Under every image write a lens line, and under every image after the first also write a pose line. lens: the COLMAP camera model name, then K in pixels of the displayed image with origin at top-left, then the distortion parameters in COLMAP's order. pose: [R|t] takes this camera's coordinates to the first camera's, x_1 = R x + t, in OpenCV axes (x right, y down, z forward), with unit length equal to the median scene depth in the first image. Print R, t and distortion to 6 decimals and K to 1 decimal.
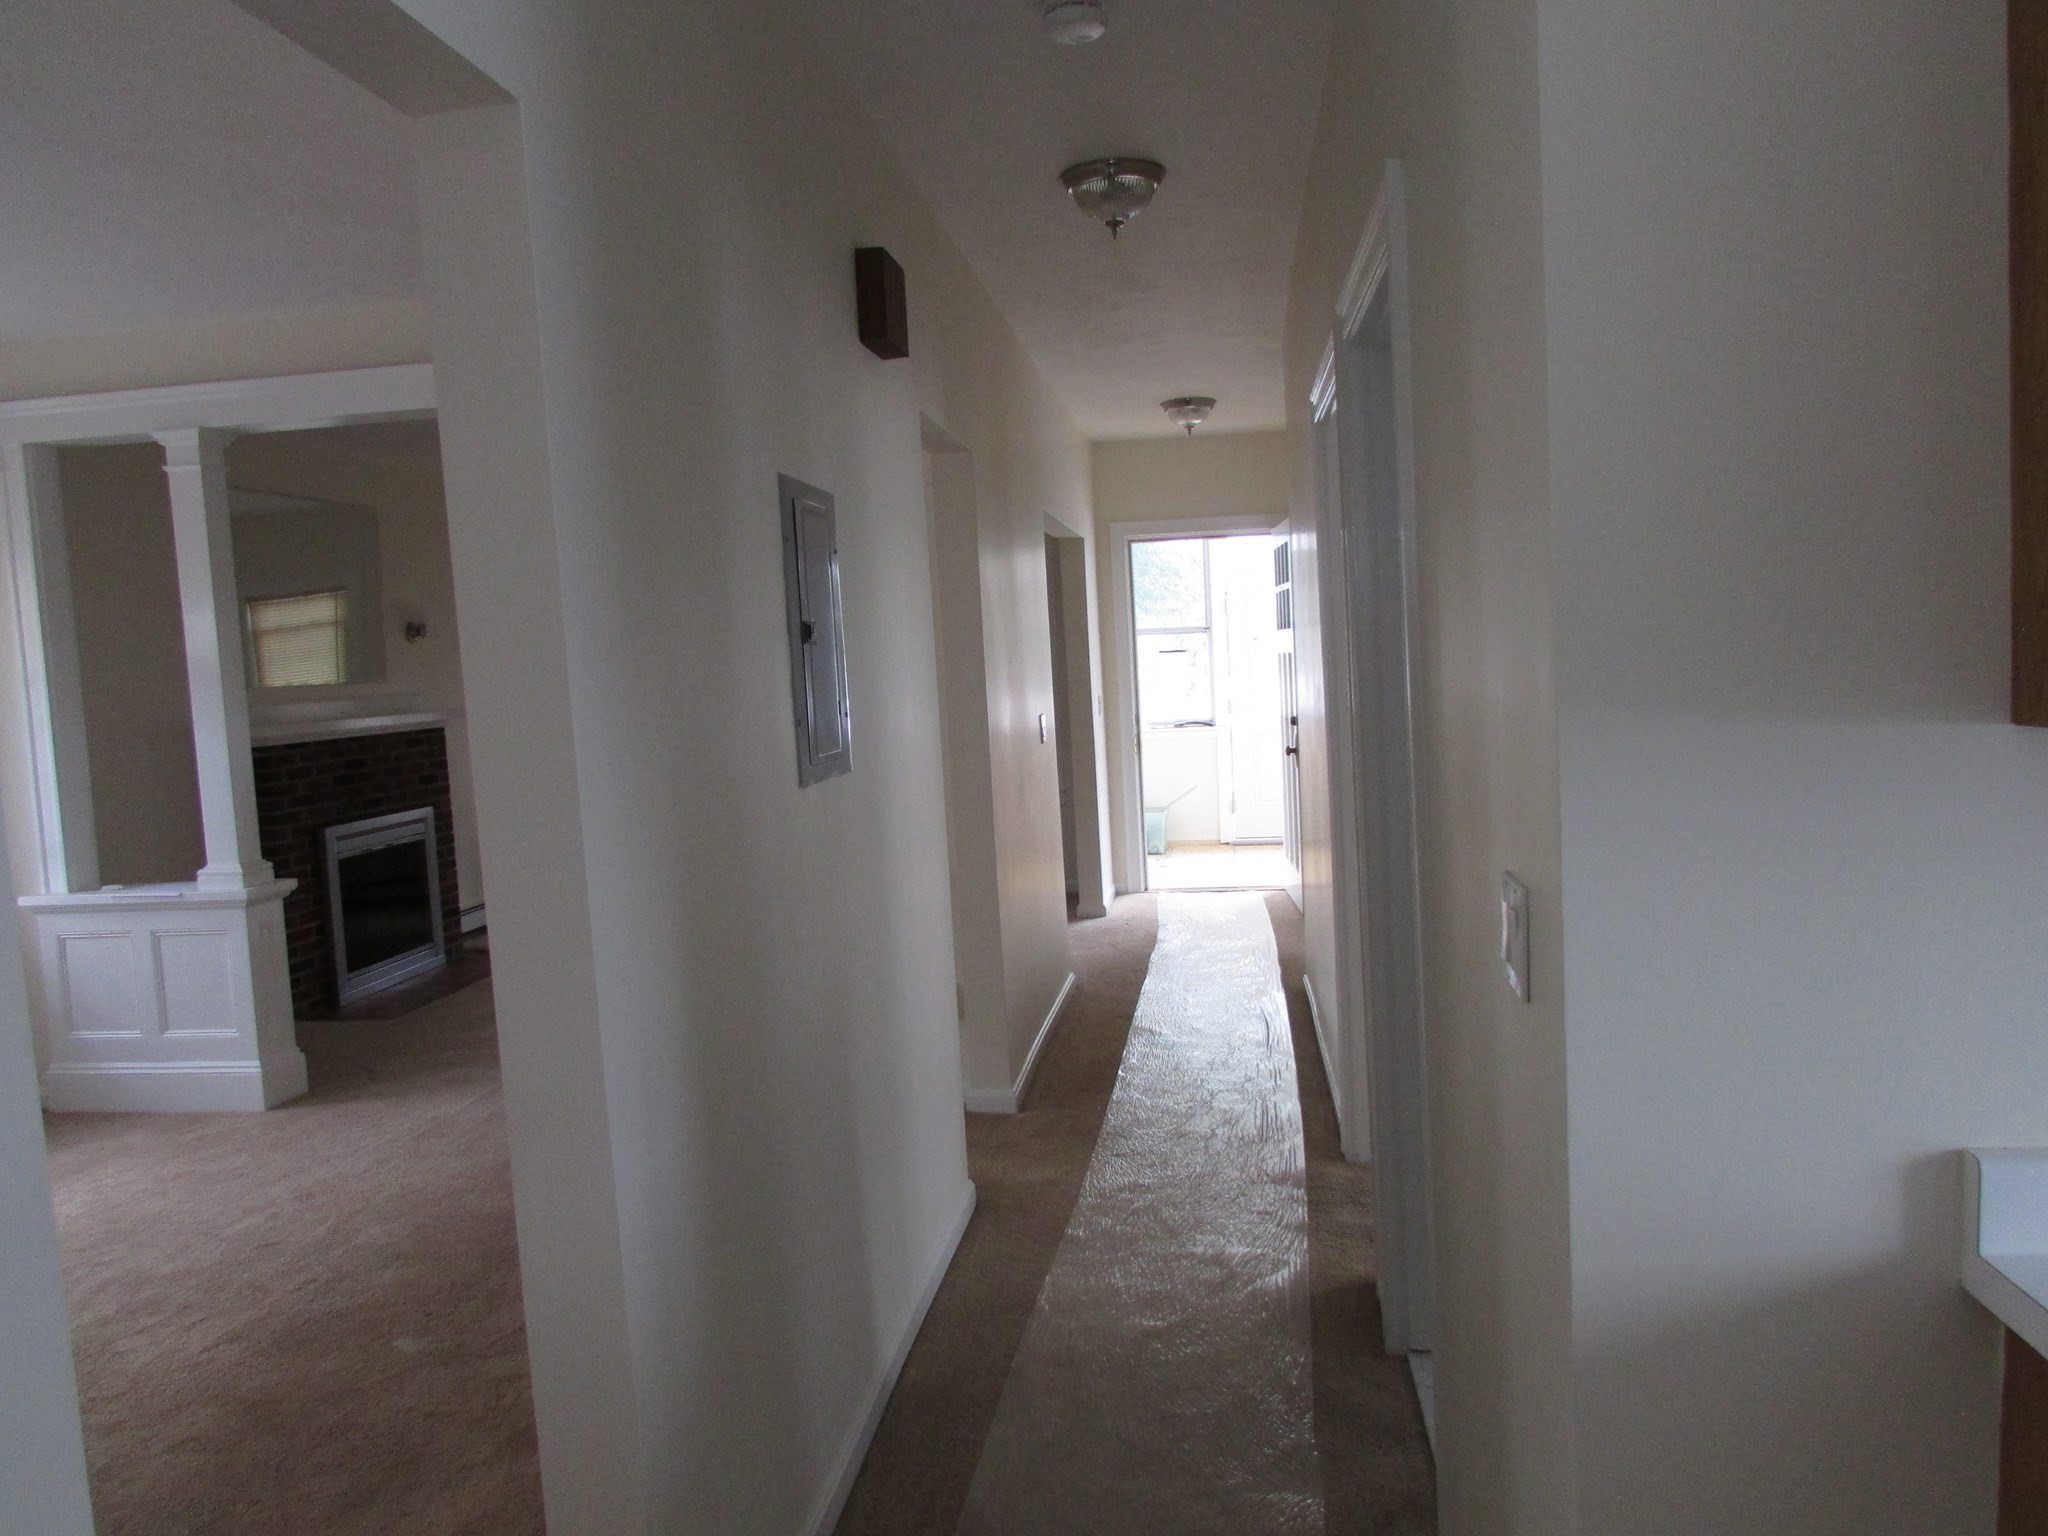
lens RADIAL K [[1460.6, 0, 1021.4], [0, 1460.6, 777.3], [0, 0, 1]] dist [-0.032796, 0.015379]
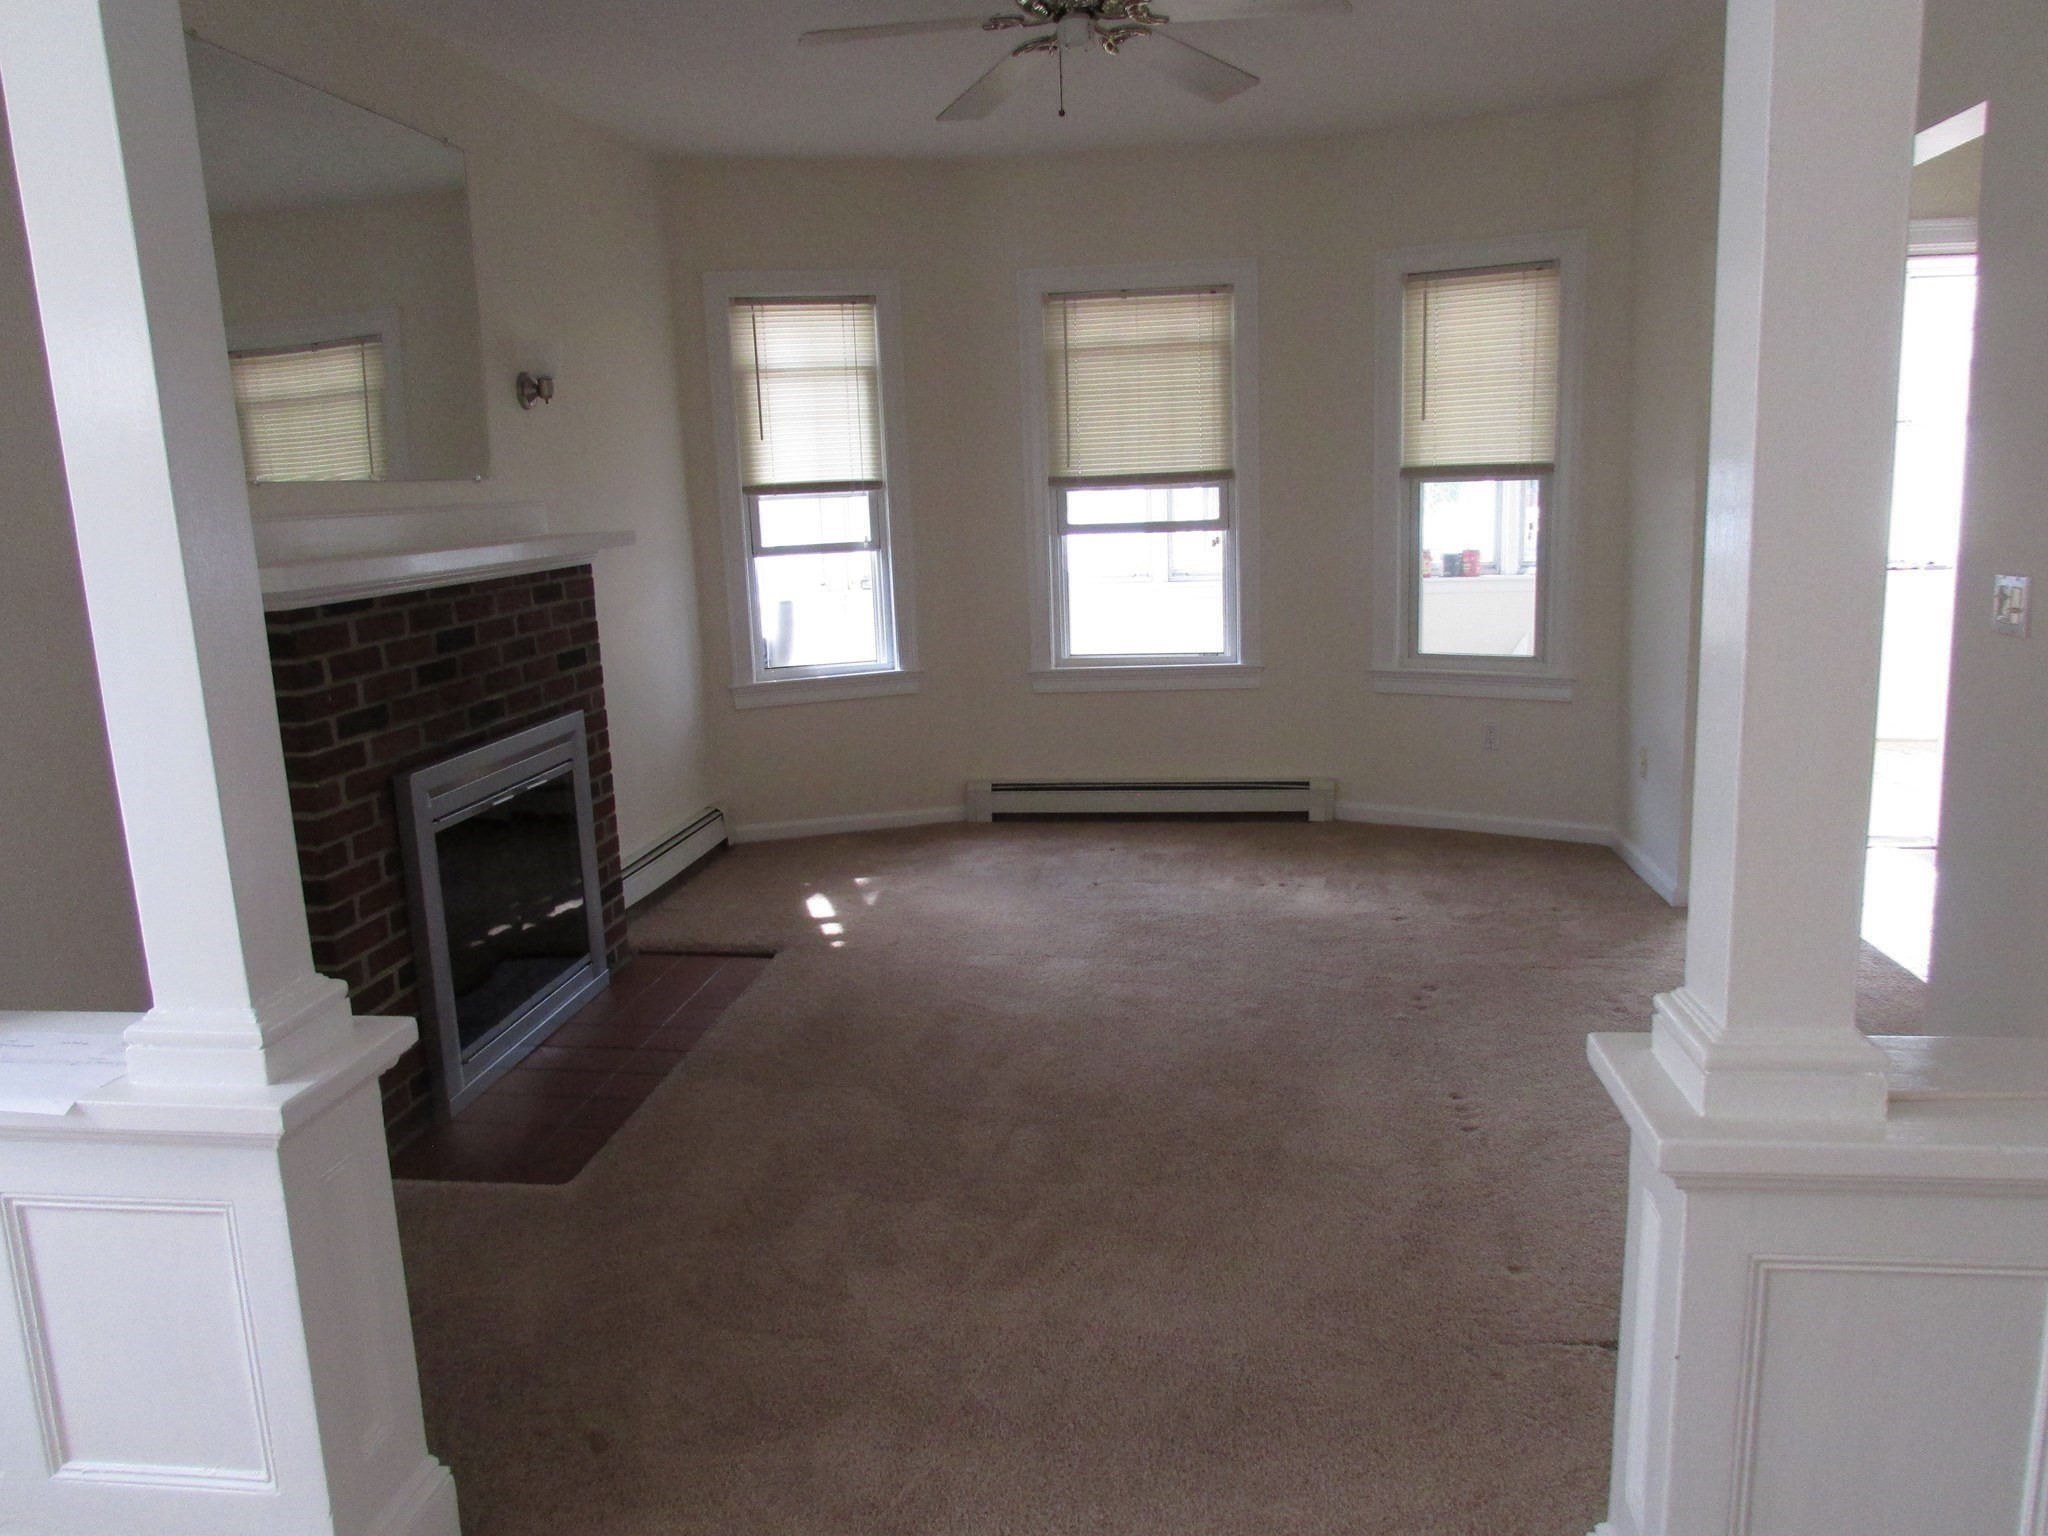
lens RADIAL K [[1460.6, 0, 1021.4], [0, 1460.6, 777.3], [0, 0, 1]] dist [-0.032796, 0.015379]
pose [[0.999846, 0.015024, 0.009113, -0.254801], [-0.015982, 0.993091, 0.116257, -0.022335], [-0.007303, -0.116385, 0.993177, 0.468114]]
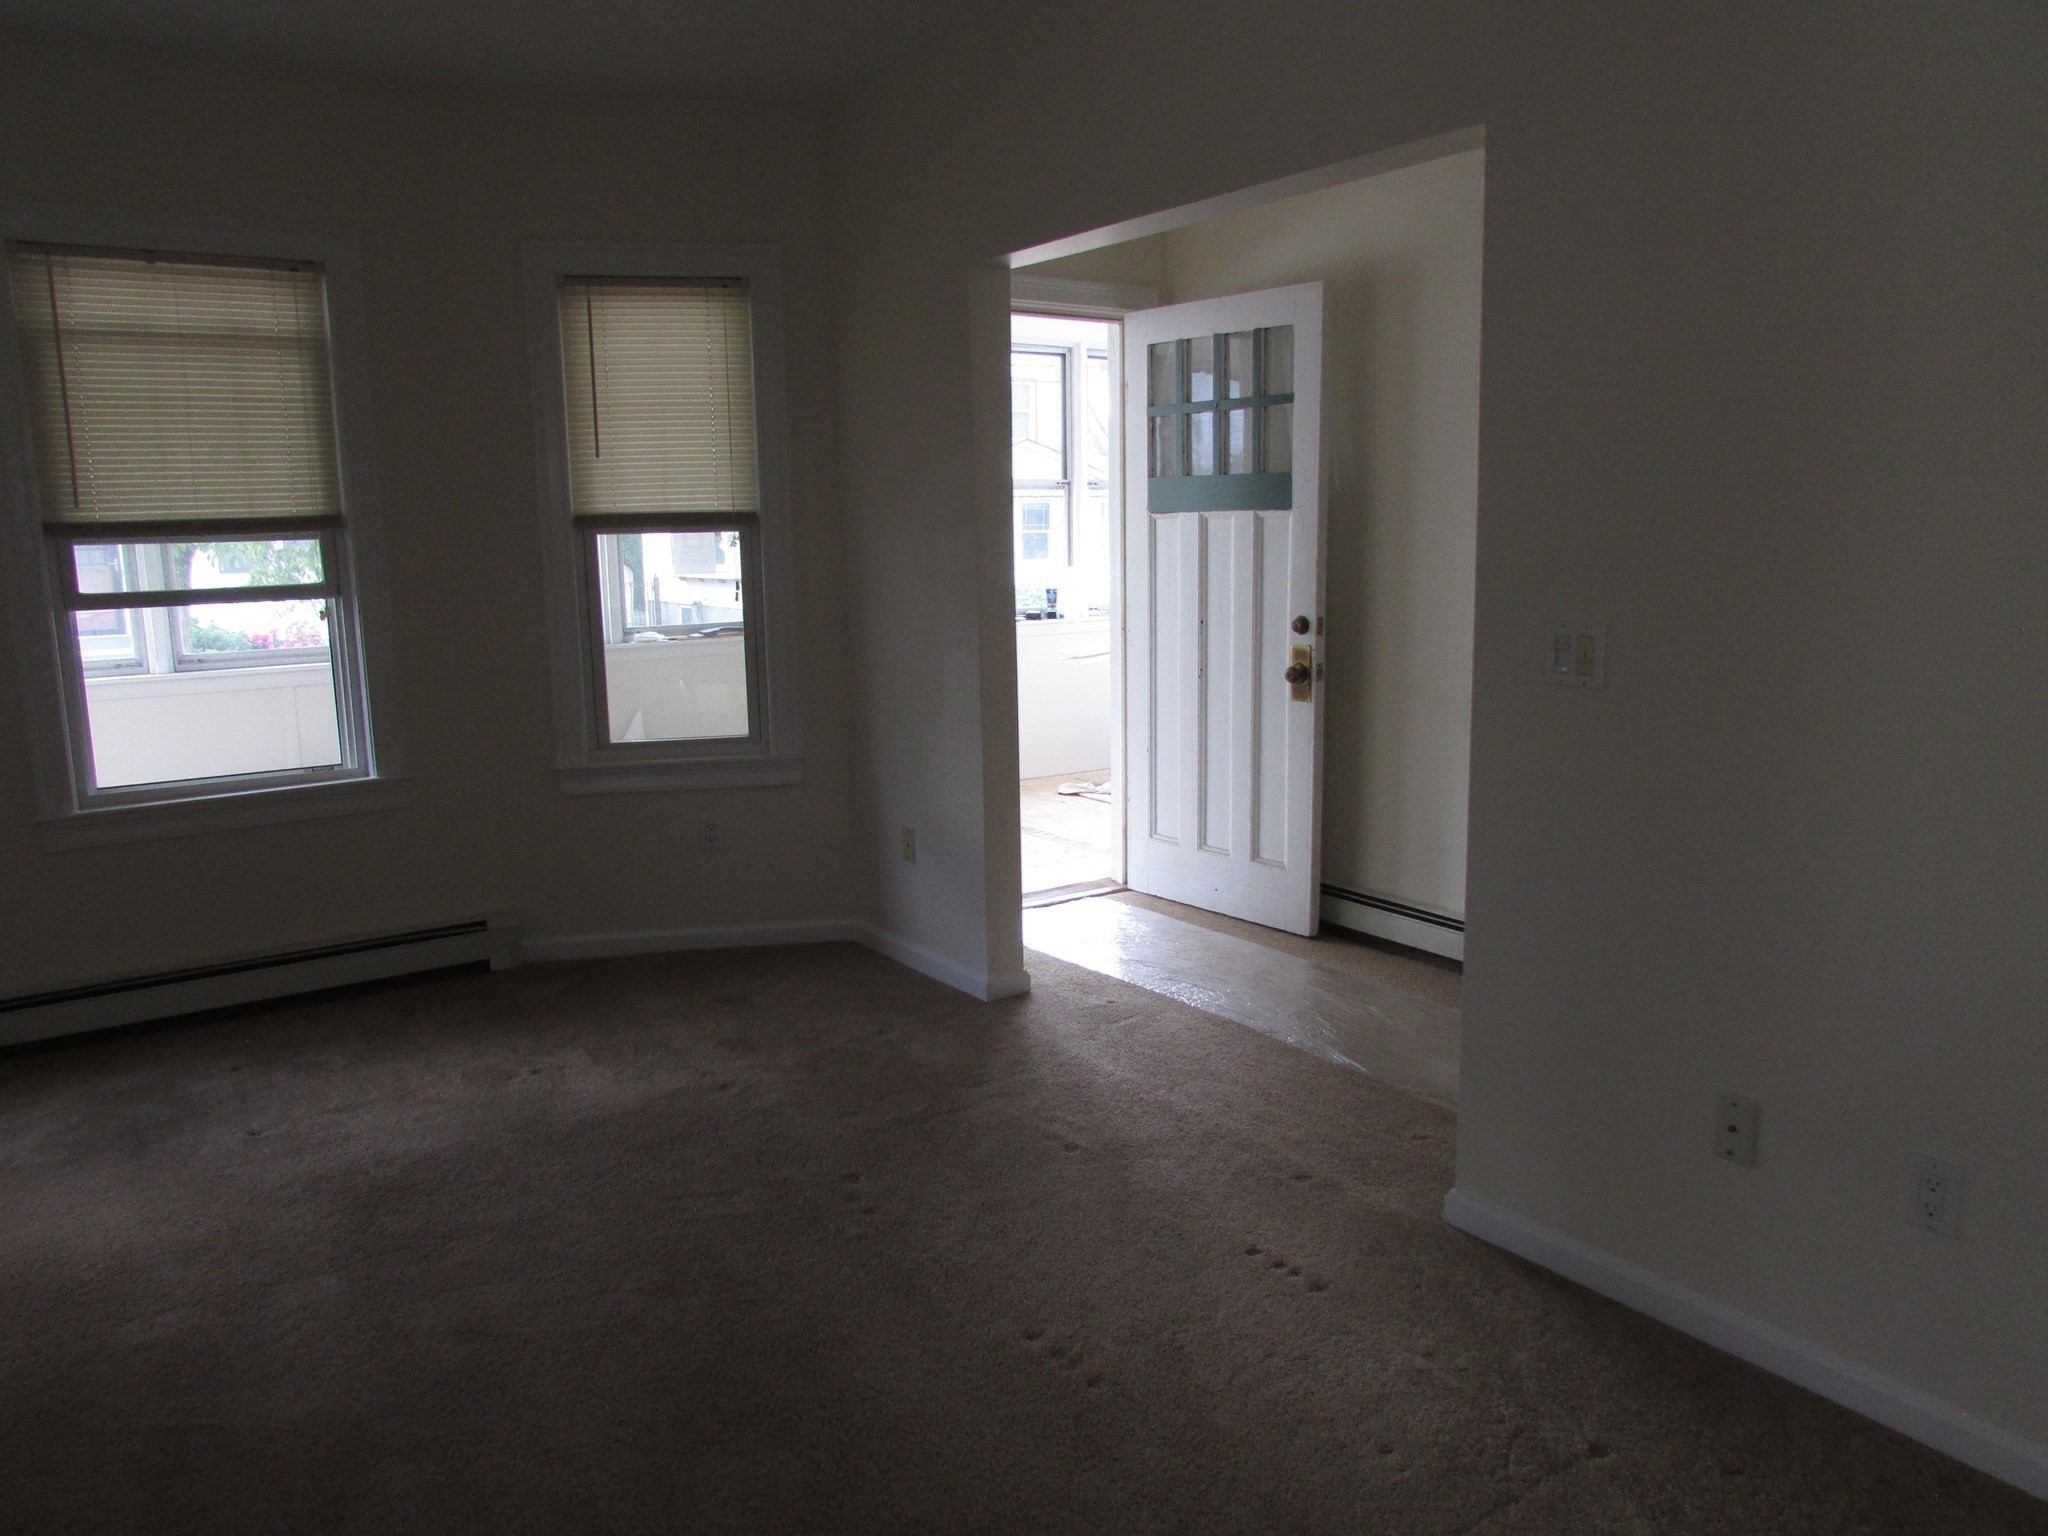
lens RADIAL K [[1460.6, 0, 1021.4], [0, 1460.6, 777.3], [0, 0, 1]] dist [-0.032796, 0.015379]
pose [[0.733278, -0.081641, 0.675010, -0.312862], [0.038086, 0.996138, 0.079108, -0.027745], [-0.678862, -0.032300, 0.733555, 0.610357]]
